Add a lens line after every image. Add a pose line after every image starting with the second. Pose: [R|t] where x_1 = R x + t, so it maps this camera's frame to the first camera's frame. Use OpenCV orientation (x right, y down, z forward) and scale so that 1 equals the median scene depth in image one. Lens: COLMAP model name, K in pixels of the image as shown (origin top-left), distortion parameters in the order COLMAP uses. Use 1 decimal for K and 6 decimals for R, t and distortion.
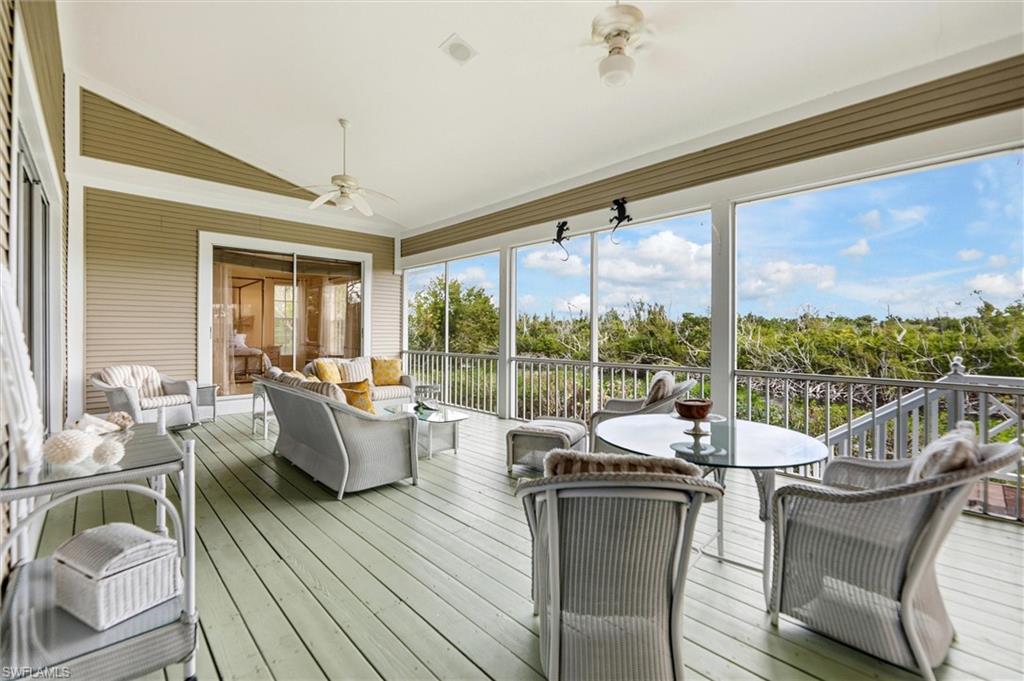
lens RADIAL K [[428.2, 0, 519.7], [0, 428.2, 337.7], [0, 0, 1]] dist [0.001770, 0.000215]
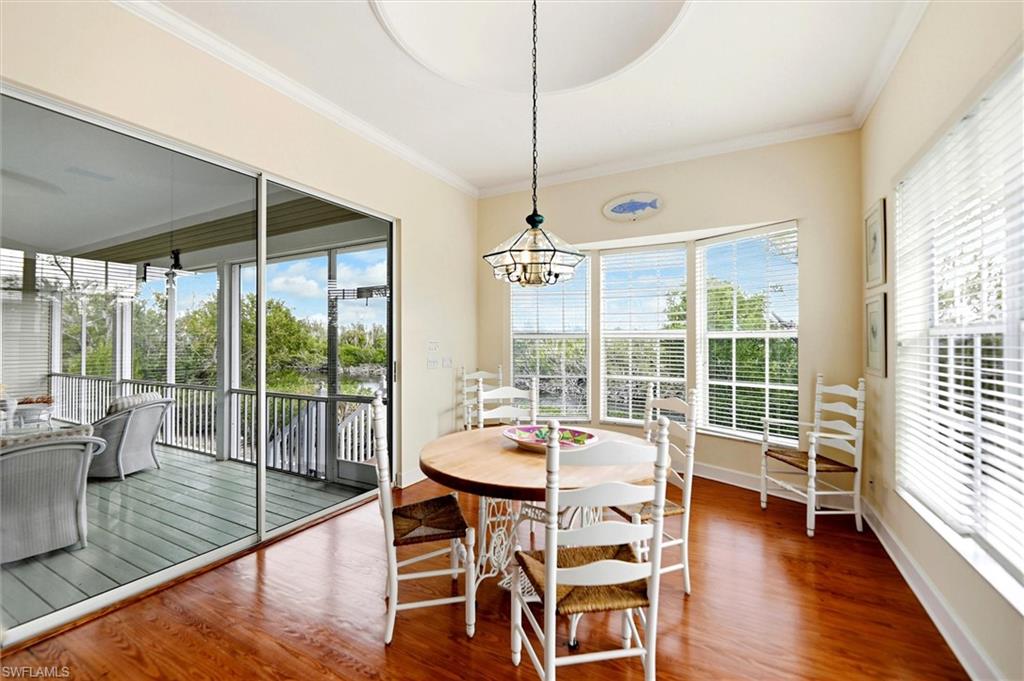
lens RADIAL K [[428.2, 0, 519.7], [0, 428.2, 337.7], [0, 0, 1]] dist [0.001770, 0.000215]
pose [[0.953593, 0.009627, 0.300944, 0.794169], [-0.001170, 0.999600, -0.028269, -0.003180], [-0.301096, 0.026605, 0.953223, -0.594529]]
